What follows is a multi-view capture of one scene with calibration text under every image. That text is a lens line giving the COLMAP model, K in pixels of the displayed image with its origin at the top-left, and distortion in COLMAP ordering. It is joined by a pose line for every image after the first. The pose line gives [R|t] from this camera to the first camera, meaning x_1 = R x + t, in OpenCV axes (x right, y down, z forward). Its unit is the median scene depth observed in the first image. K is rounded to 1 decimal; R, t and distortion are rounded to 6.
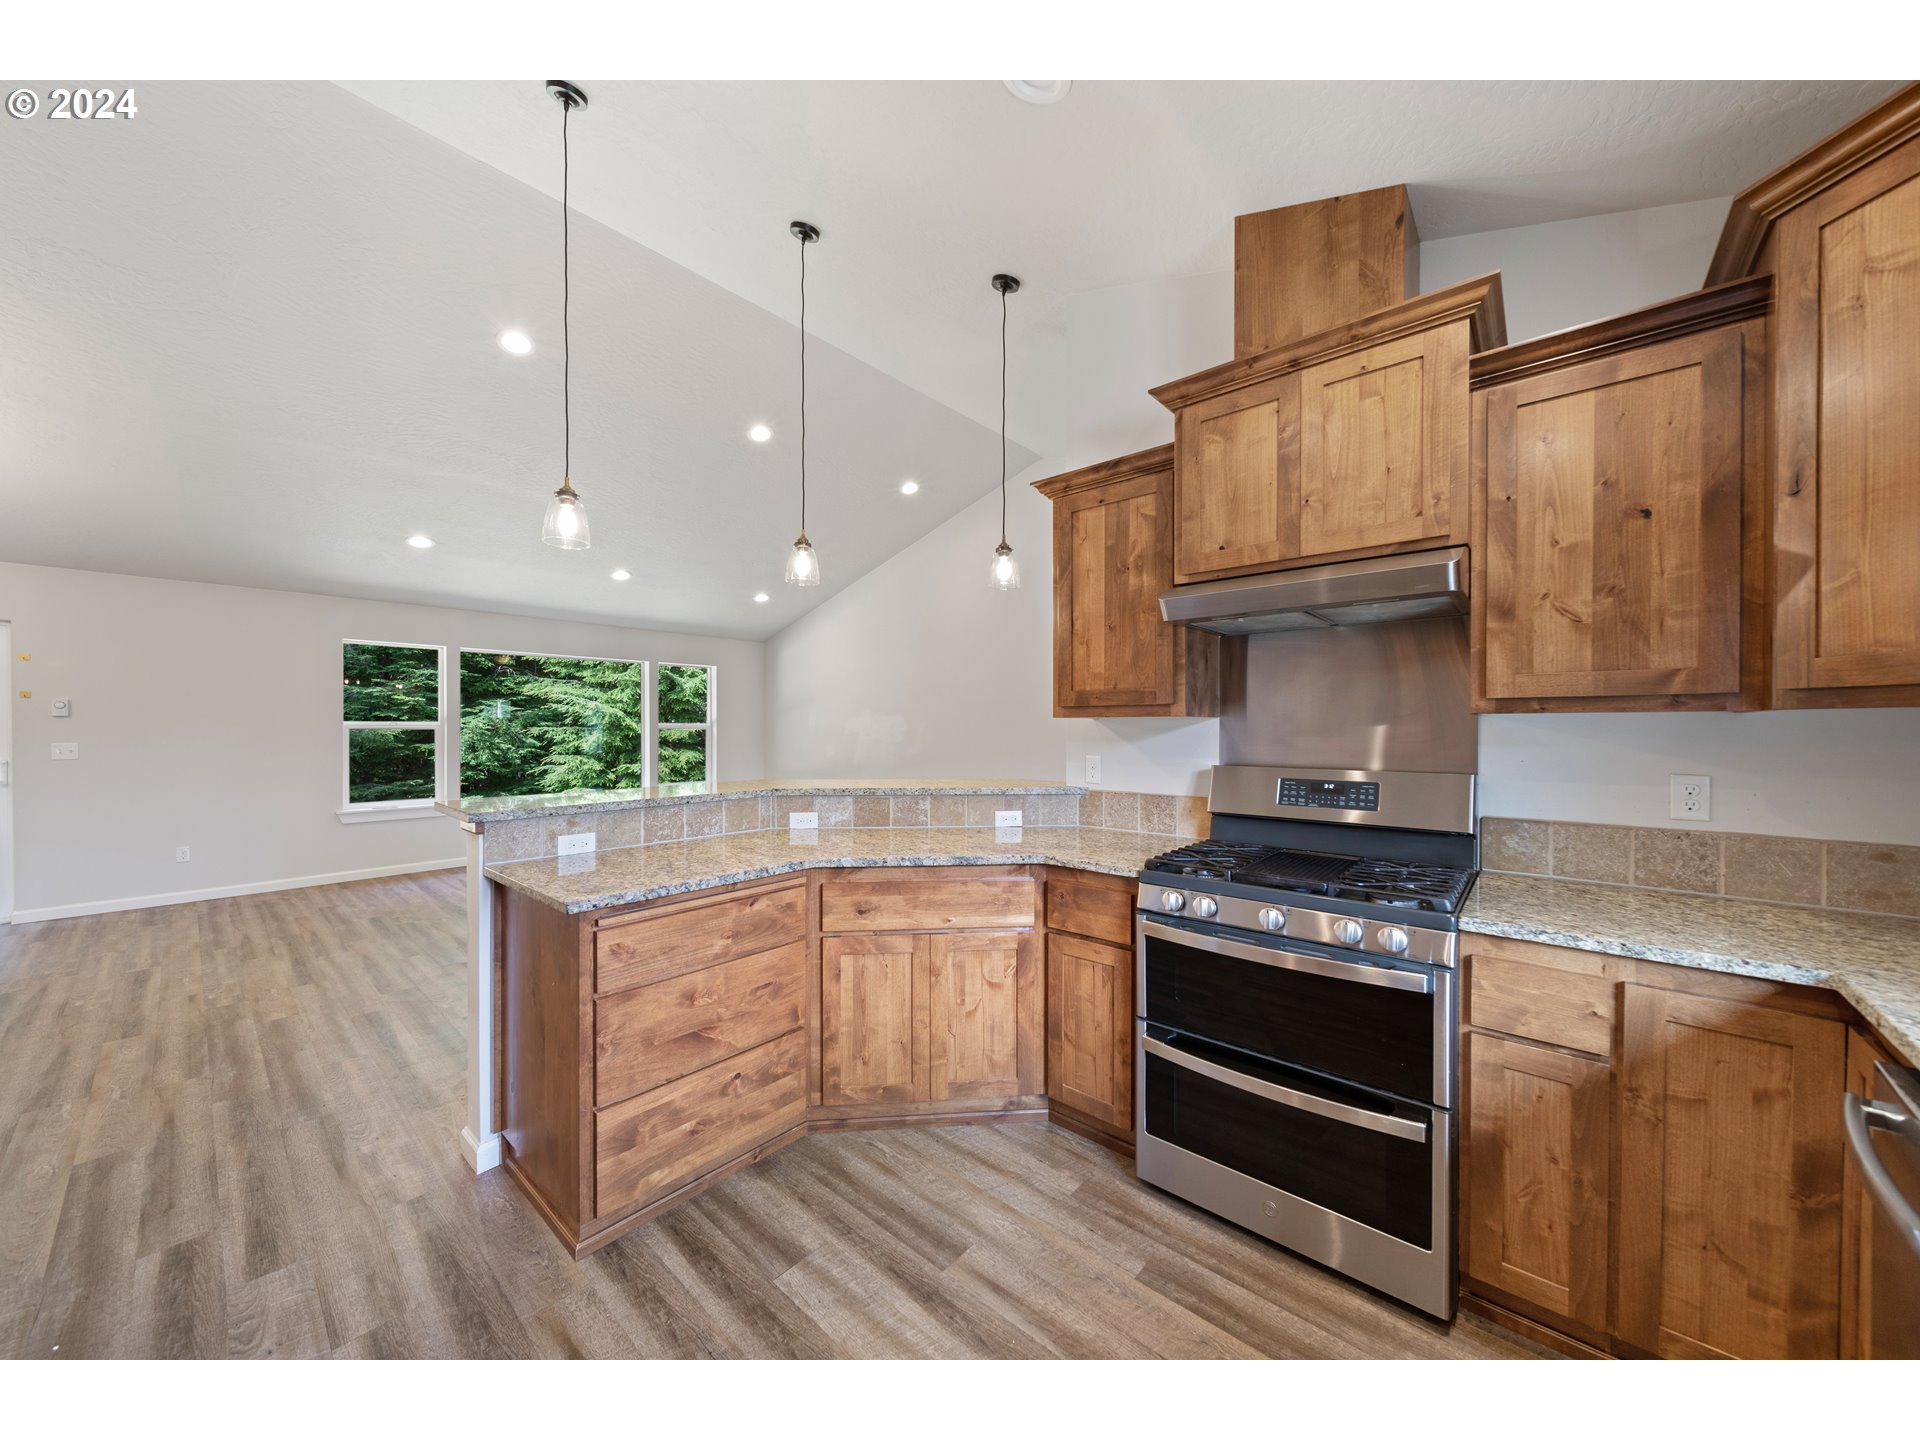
lens RADIAL K [[669.8, 0, 952.2], [0, 669.8, 728.1], [0, 0, 1]] dist [0.000300, -0.001524]
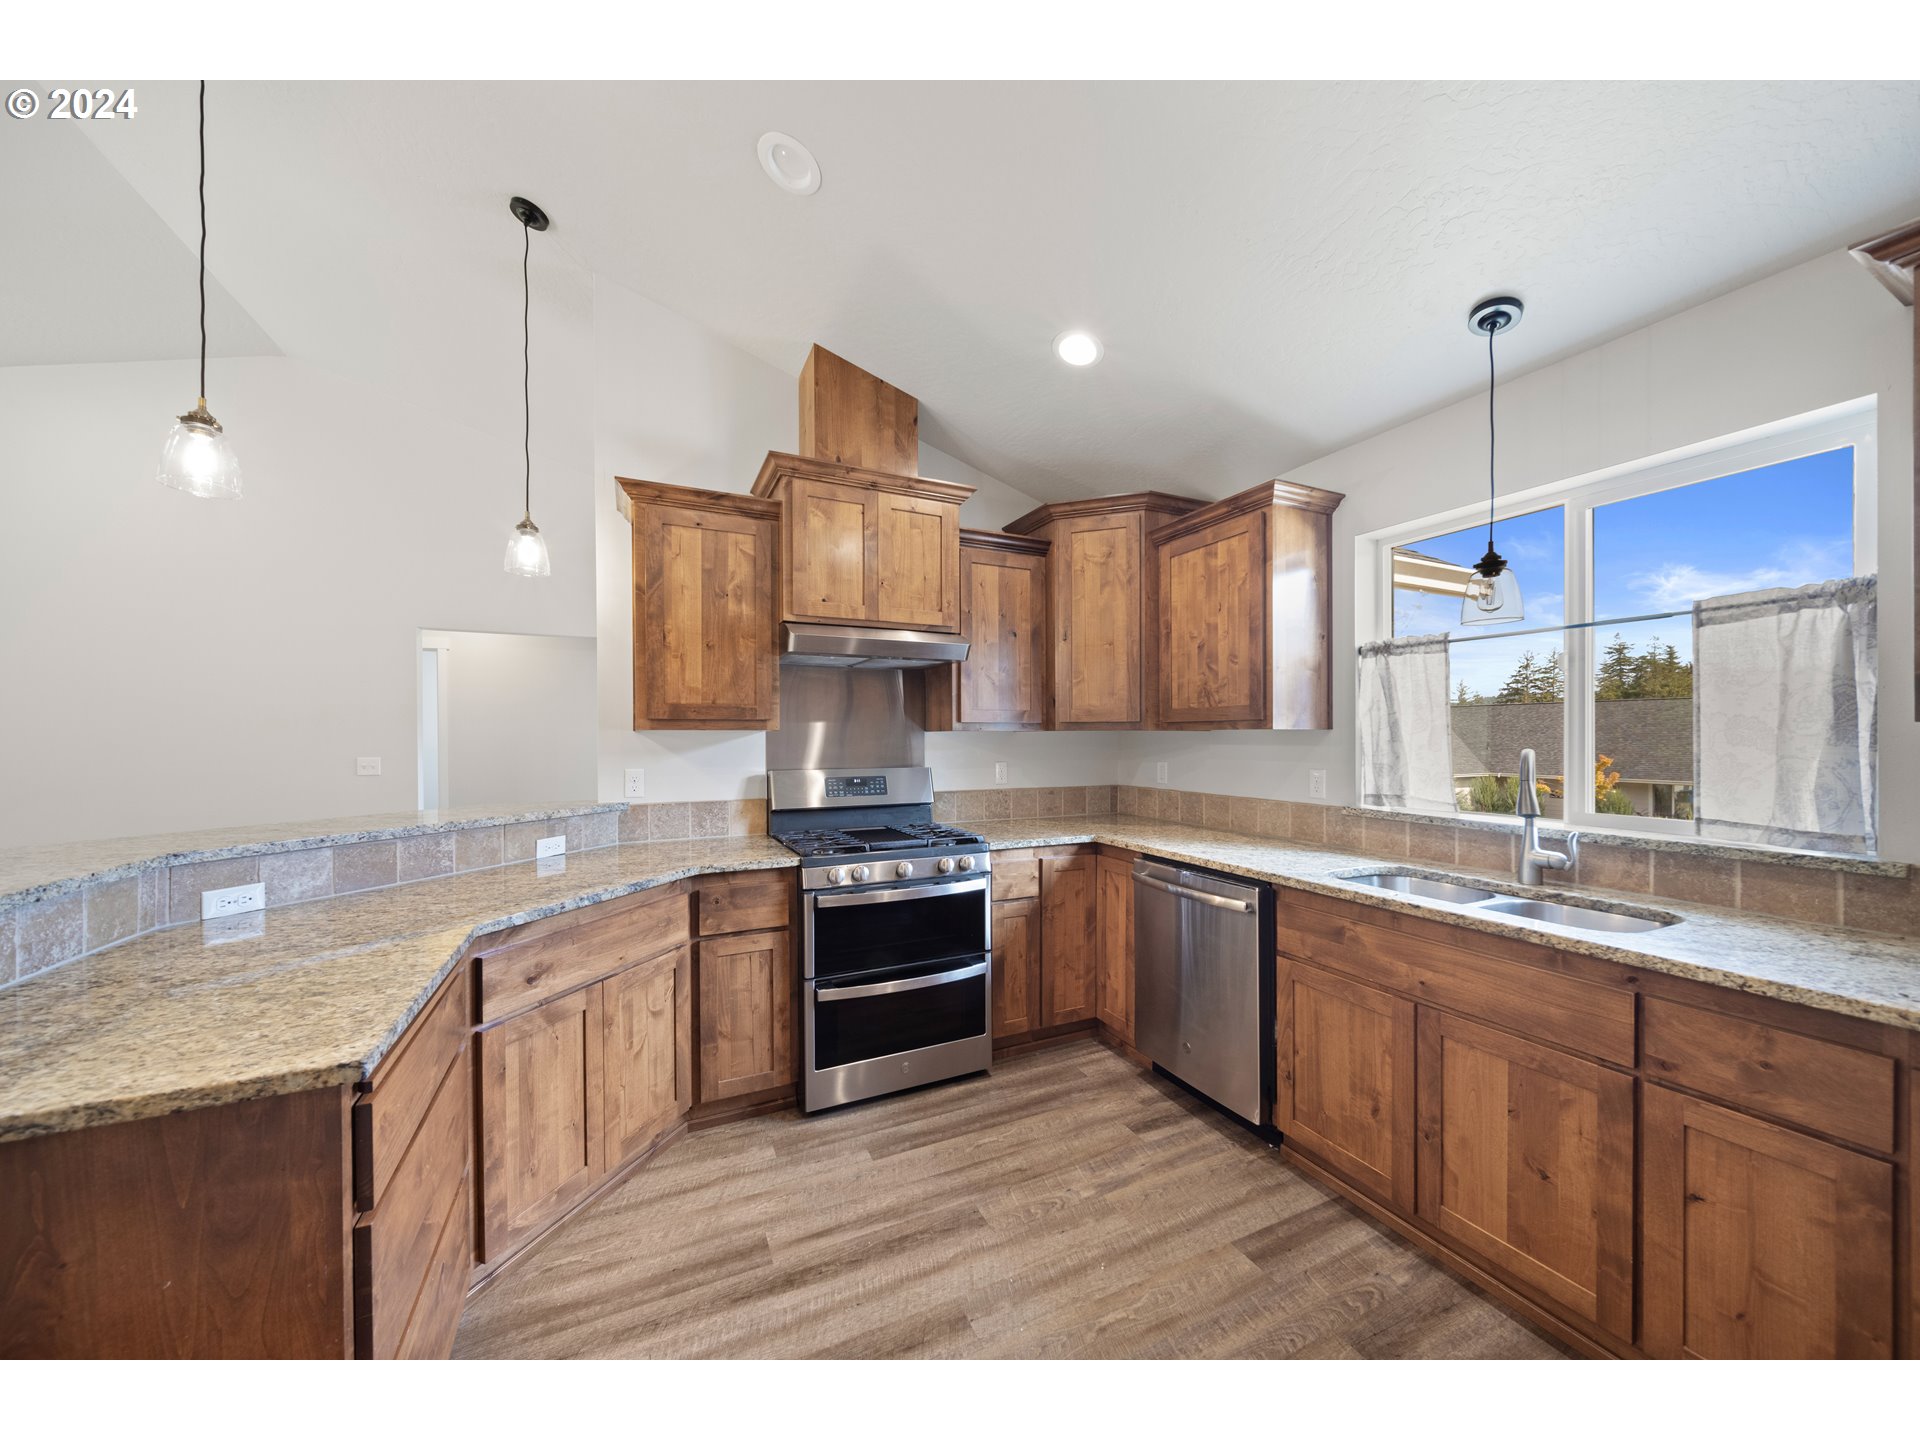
lens RADIAL K [[669.8, 0, 952.5], [0, 669.8, 733.4], [0, 0, 1]] dist [0.000300, -0.001524]
pose [[0.405375, 0.004628, 0.914139, -0.672781], [0.003795, 0.999970, -0.006746, -0.002925], [-0.914143, 0.006204, 0.405345, 0.249911]]
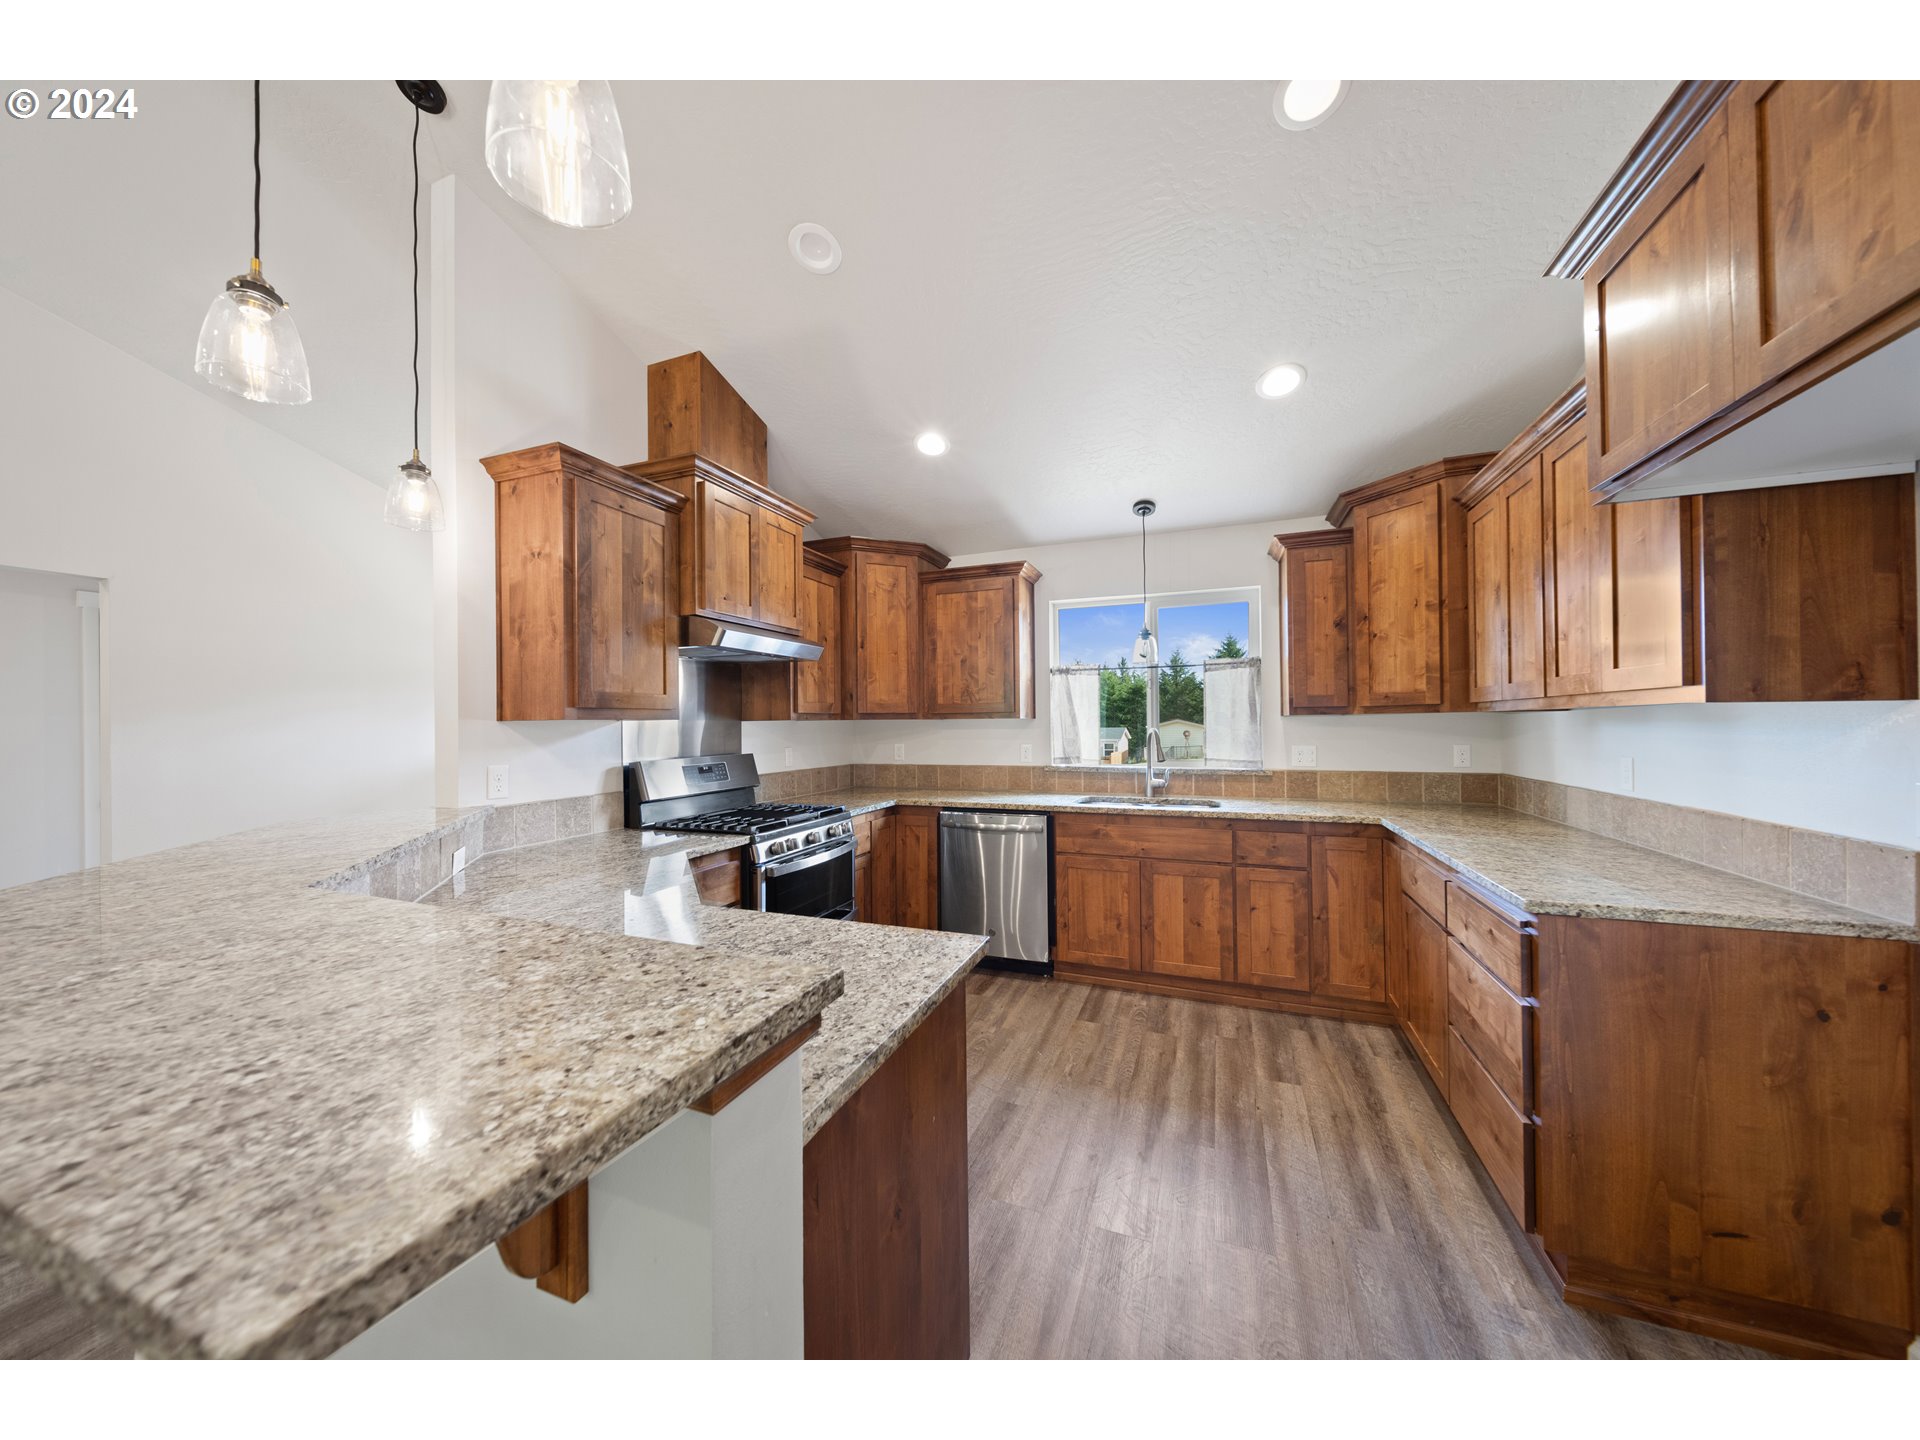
lens RADIAL K [[669.8, 0, 934.2], [0, 669.8, 714.1], [0, 0, 1]] dist [0.000300, -0.001524]
pose [[-0.323218, 0.018017, 0.946153, -1.034889], [0.013537, 0.999804, -0.014414, -0.004693], [-0.946228, 0.008149, -0.323399, 1.033607]]
